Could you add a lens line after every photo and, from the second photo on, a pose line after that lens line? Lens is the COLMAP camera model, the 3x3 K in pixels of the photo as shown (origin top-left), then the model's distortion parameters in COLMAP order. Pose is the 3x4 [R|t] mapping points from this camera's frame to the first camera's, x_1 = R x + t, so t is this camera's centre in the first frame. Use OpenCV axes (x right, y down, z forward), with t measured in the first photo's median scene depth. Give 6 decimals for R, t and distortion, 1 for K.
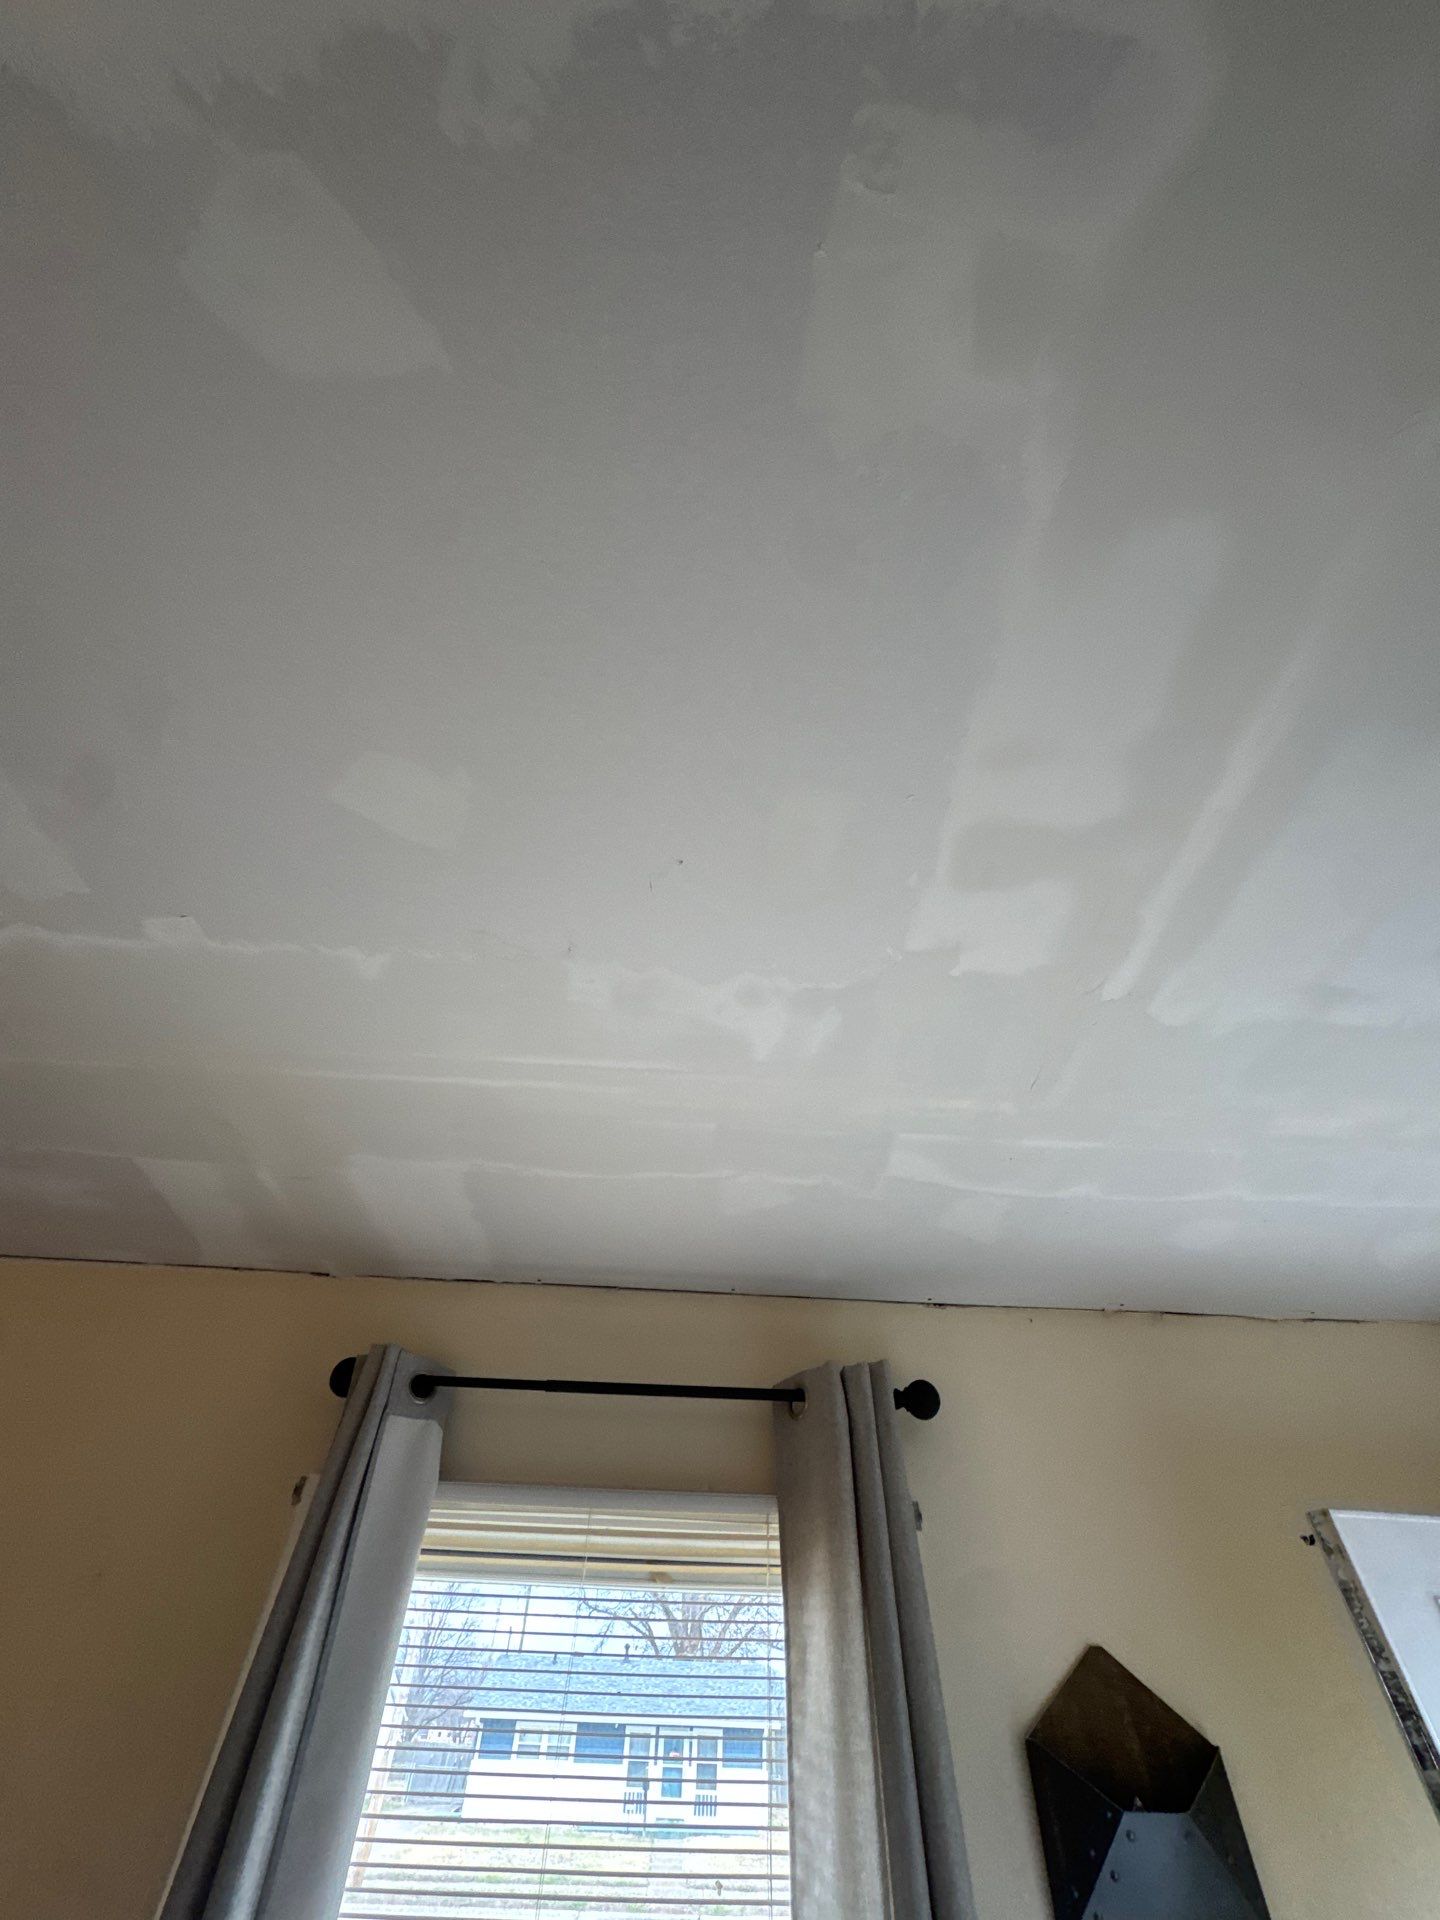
lens RADIAL K [[760.8, 0, 720.0], [0, 760.8, 960.0], [0, 0, 1]] dist [-0.005126, 0.000690]
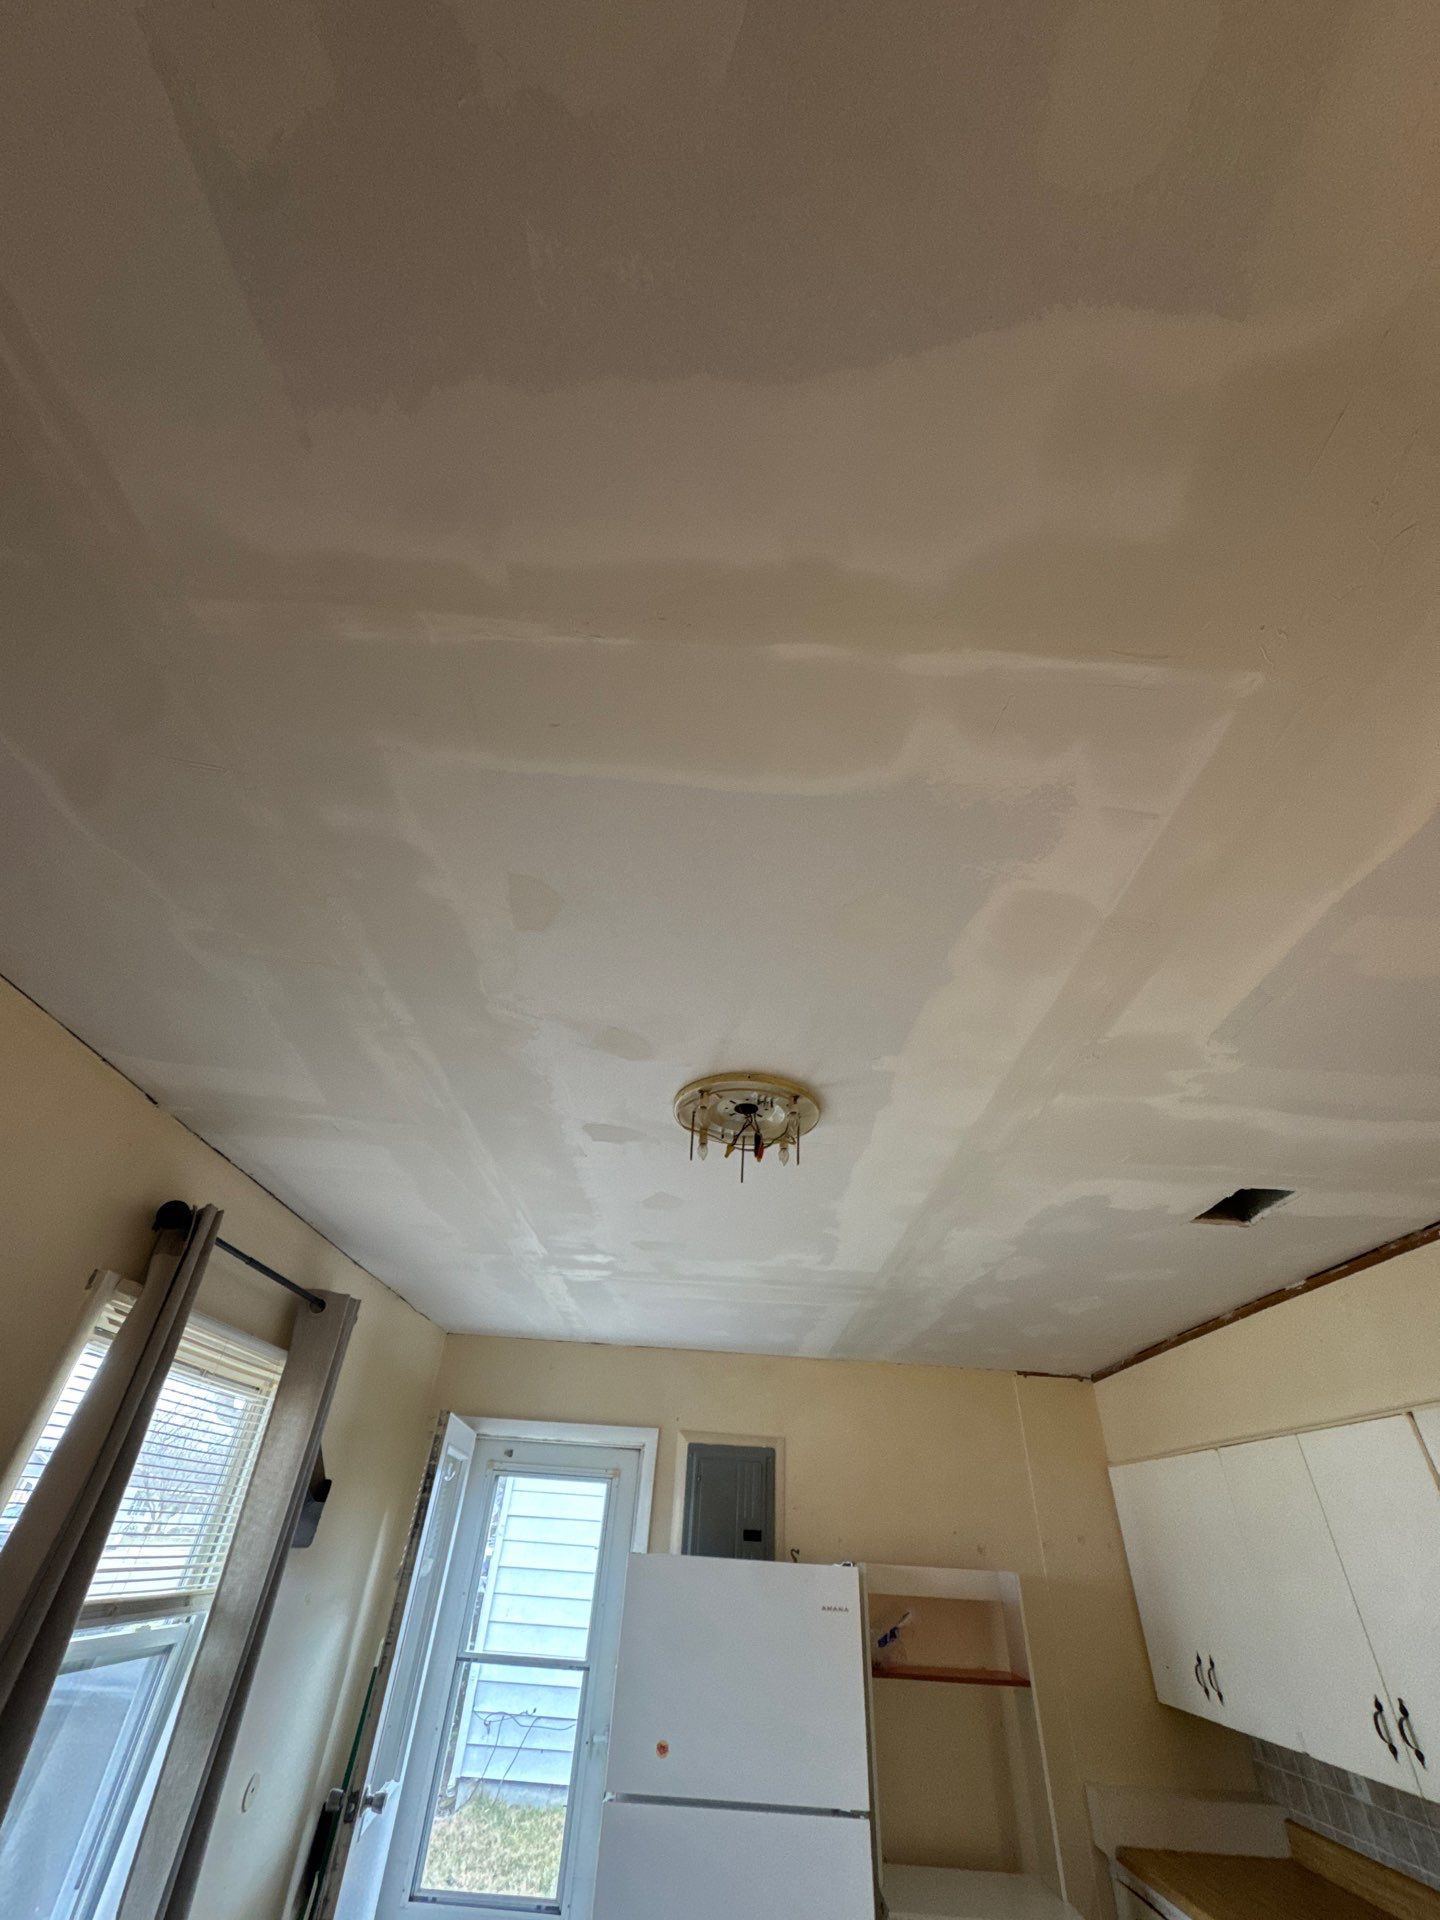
lens RADIAL K [[760.8, 0, 720.0], [0, 760.8, 960.0], [0, 0, 1]] dist [-0.005126, 0.000690]
pose [[0.041139, 0.590476, 0.806006, -1.888313], [-0.754880, 0.546852, -0.362091, 0.092484], [-0.654572, -0.593542, 0.468235, 0.061370]]
